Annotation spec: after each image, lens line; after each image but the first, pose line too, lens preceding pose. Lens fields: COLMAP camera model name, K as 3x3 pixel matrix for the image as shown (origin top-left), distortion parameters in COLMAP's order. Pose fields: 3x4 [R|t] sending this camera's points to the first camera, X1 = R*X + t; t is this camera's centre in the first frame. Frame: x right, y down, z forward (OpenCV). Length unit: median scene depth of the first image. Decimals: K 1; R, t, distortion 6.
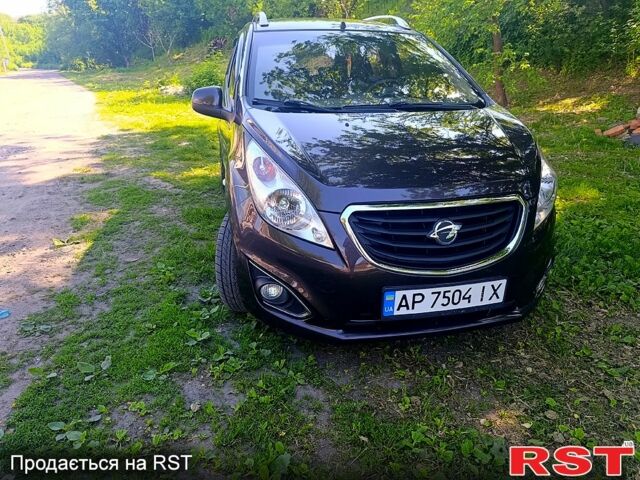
lens RADIAL K [[449.3, 0, 320.0], [0, 449.3, 240.0], [0, 0, 1]] dist [-0.001181, -0.002129]
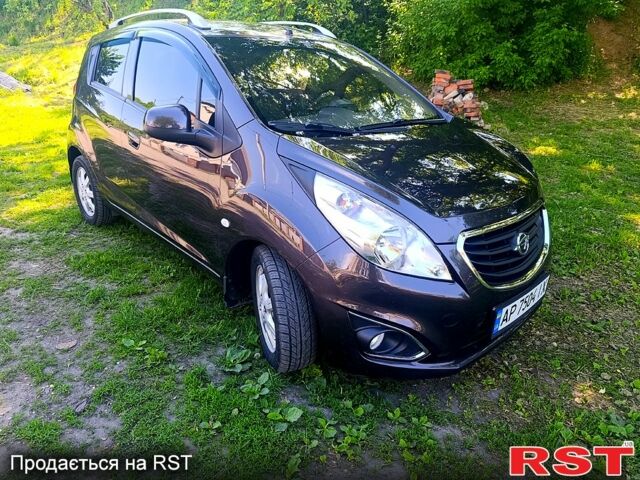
lens RADIAL K [[449.3, 0, 320.0], [0, 449.3, 240.0], [0, 0, 1]] dist [-0.001181, -0.002129]
pose [[0.862588, -0.169948, 0.476508, -0.615341], [0.164046, 0.984956, 0.054327, -0.152966], [-0.478572, 0.031307, 0.877490, 0.270576]]
